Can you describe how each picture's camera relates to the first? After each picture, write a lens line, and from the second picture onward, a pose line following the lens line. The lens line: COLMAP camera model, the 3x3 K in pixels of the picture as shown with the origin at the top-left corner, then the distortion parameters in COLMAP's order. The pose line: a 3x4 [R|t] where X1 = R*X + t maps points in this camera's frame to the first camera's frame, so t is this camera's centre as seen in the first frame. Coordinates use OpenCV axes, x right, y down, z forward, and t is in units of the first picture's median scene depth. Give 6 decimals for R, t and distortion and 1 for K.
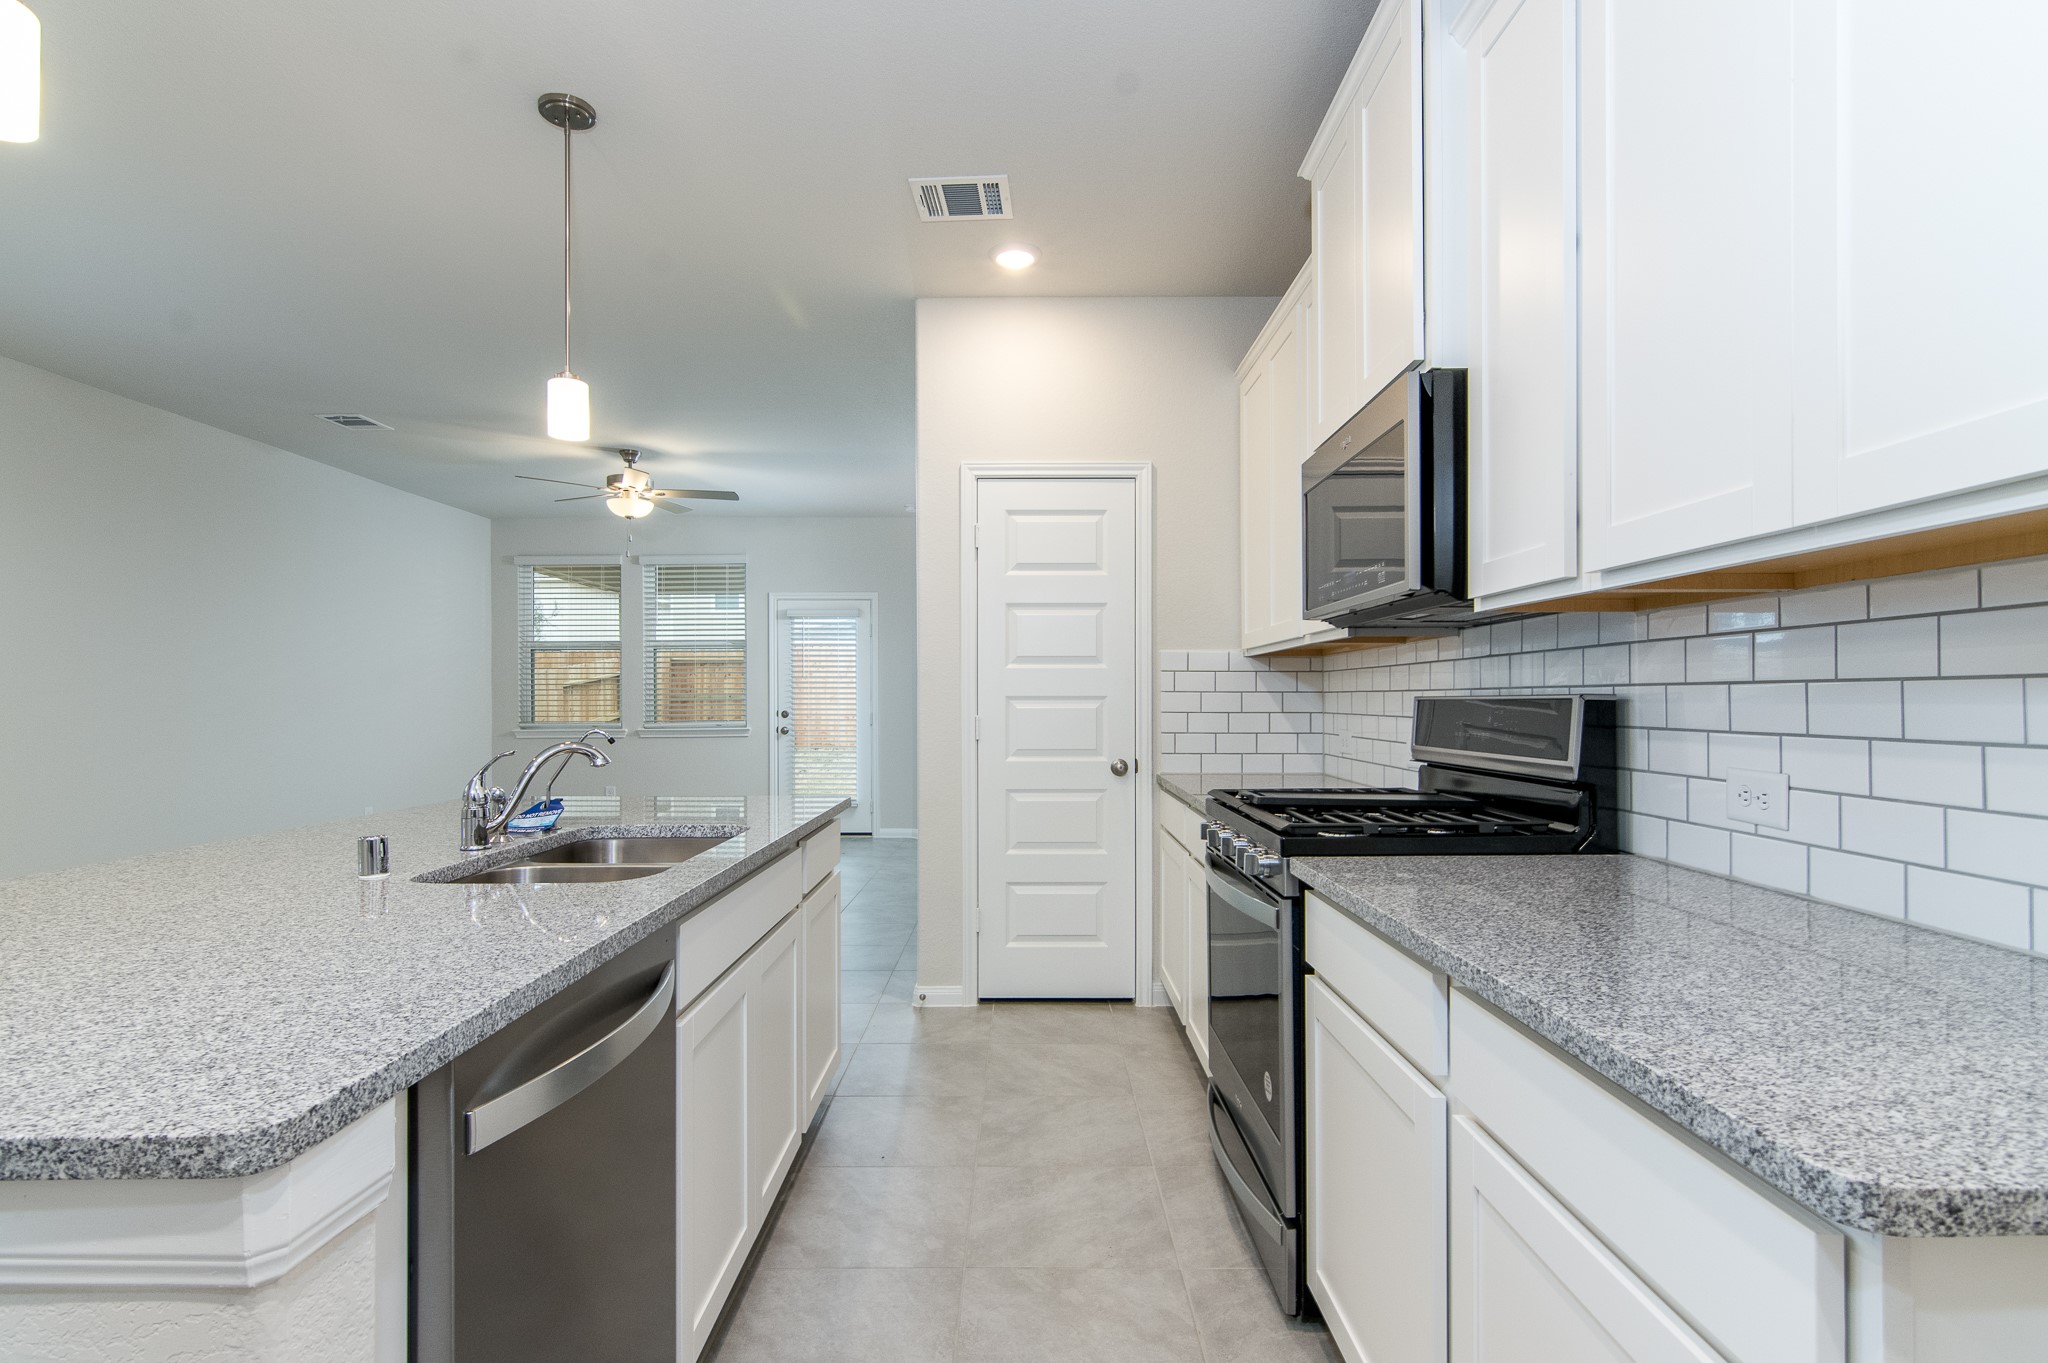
lens RADIAL K [[993.3, 0, 1032.9], [0, 993.3, 697.5], [0, 0, 1]] dist [-0.000163, 0.000761]
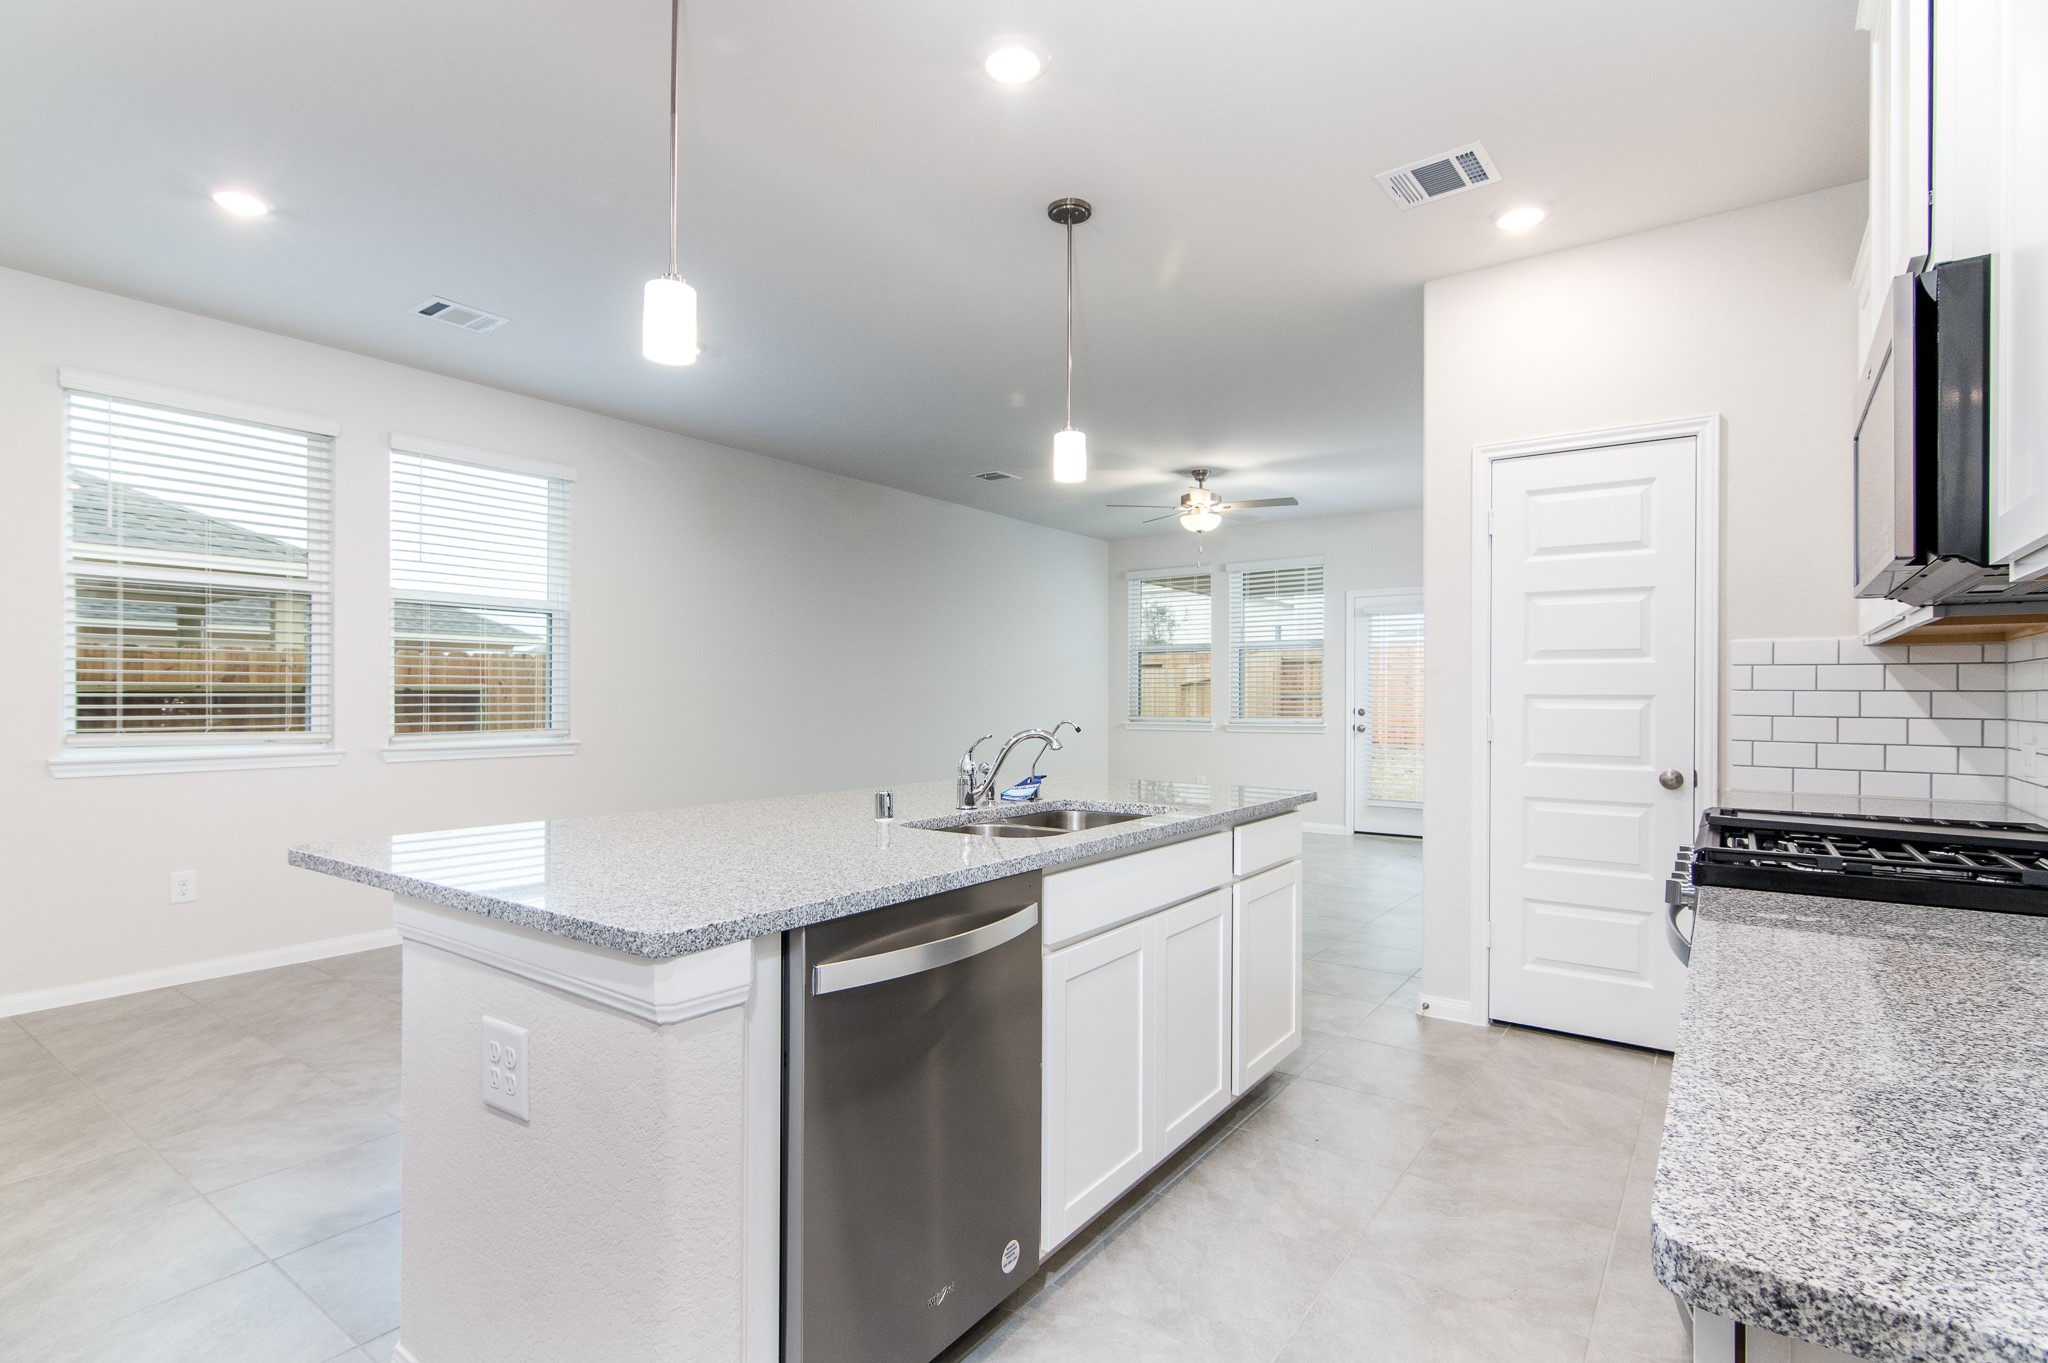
lens RADIAL K [[993.3, 0, 1027.6], [0, 993.3, 696.3], [0, 0, 1]] dist [-0.000163, 0.000761]
pose [[0.810859, 0.005759, -0.585213, 0.193746], [-0.005154, 0.999983, 0.002700, 0.000010], [0.585219, 0.000826, 0.810875, -0.013627]]
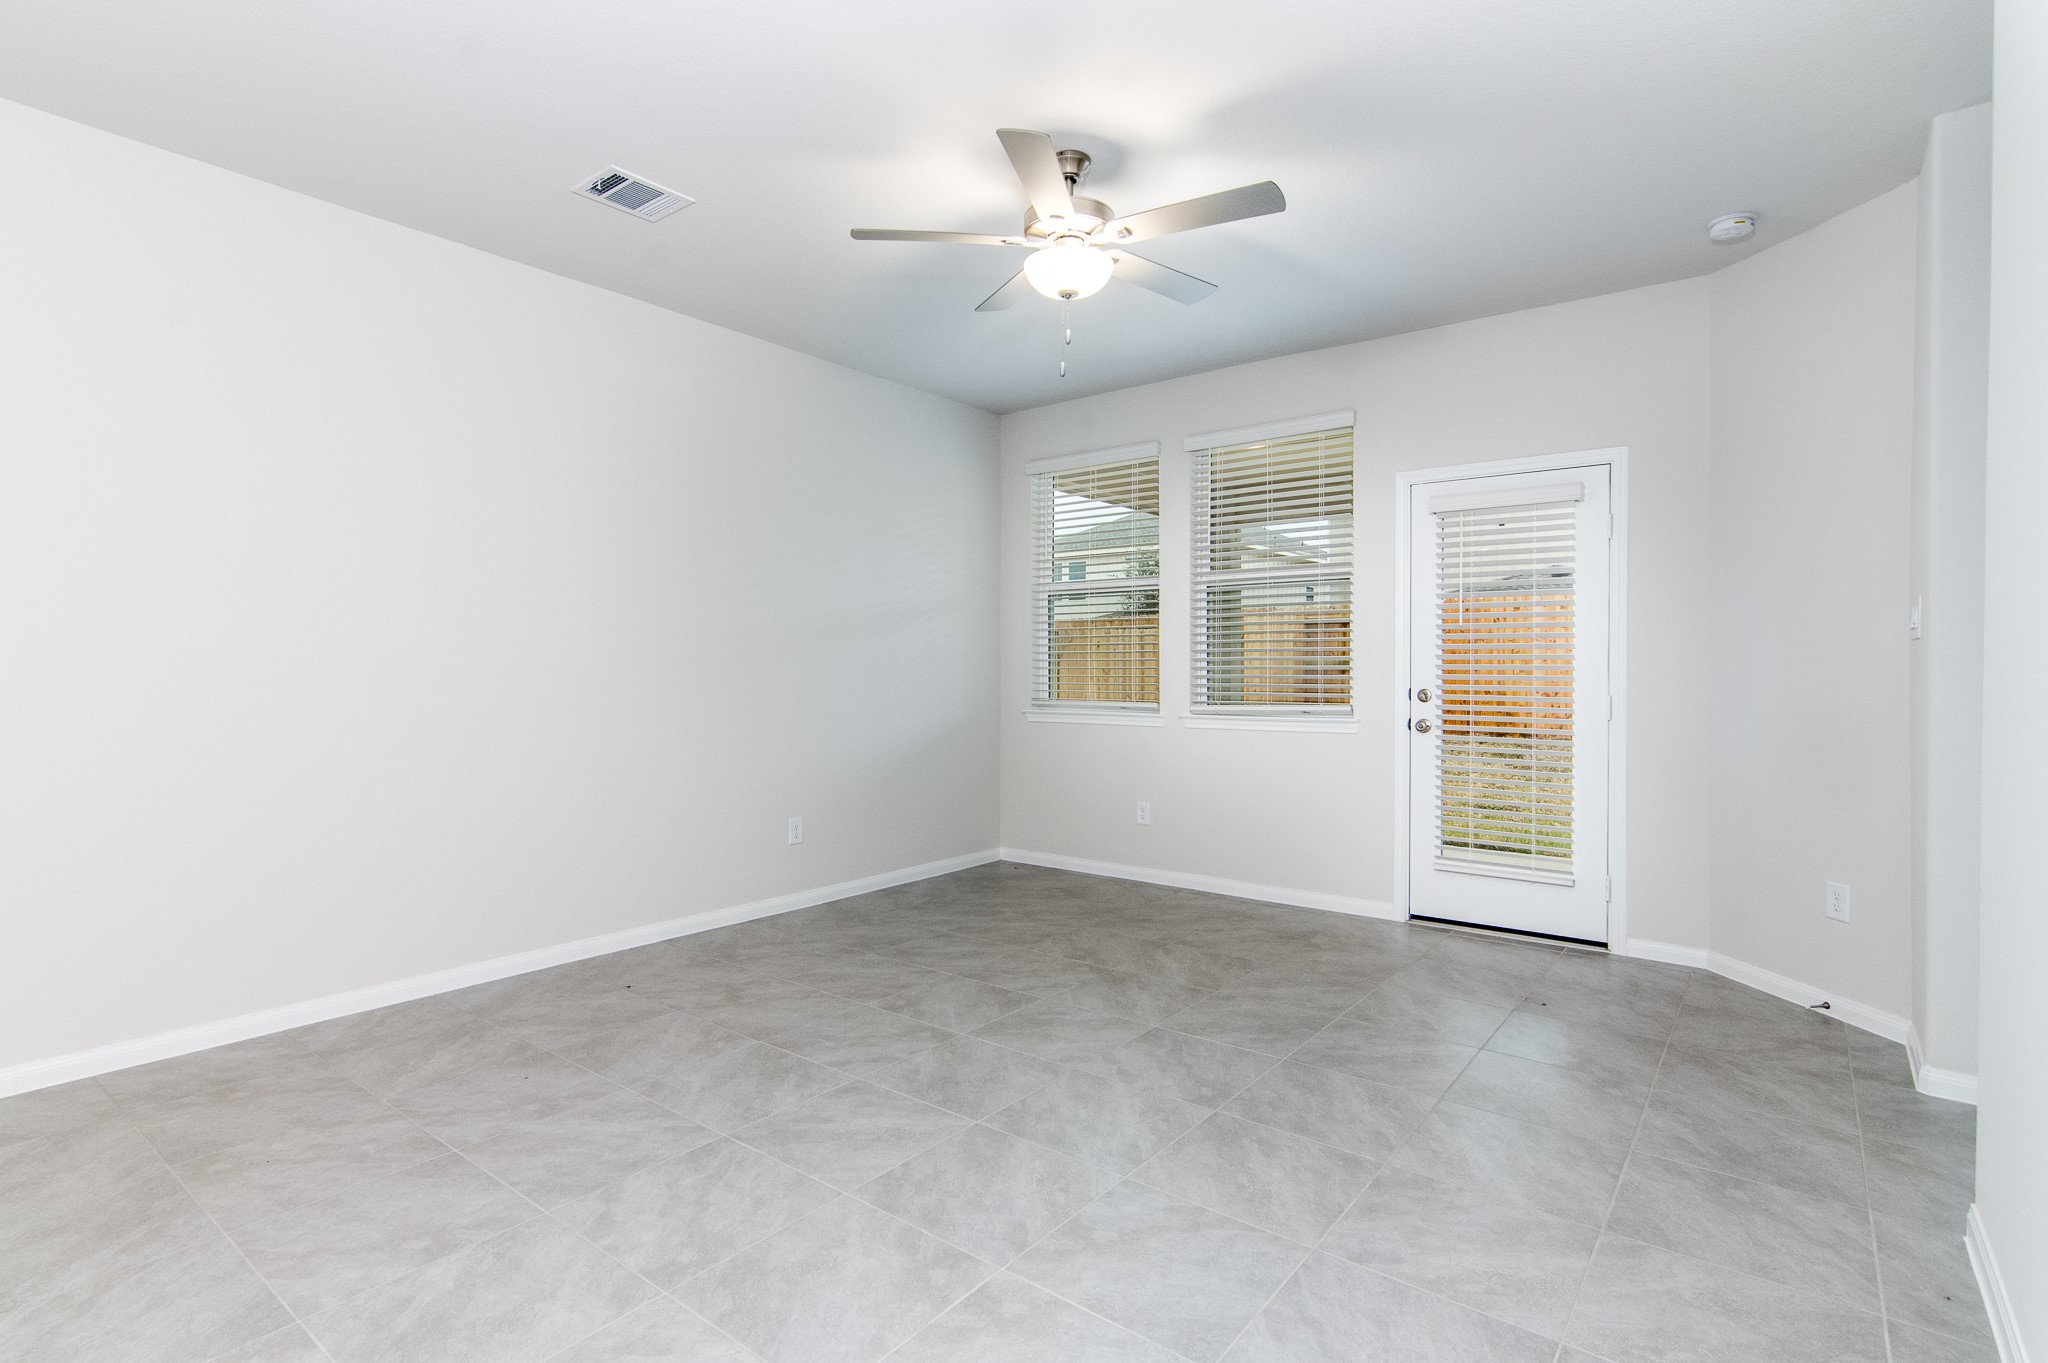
lens RADIAL K [[993.3, 0, 1016.9], [0, 993.3, 674.9], [0, 0, 1]] dist [-0.000163, 0.000761]
pose [[0.791896, 0.011661, -0.610545, -0.299259], [0.000641, 0.999801, 0.019927, -0.016095], [0.610656, -0.016172, 0.791731, 1.376288]]
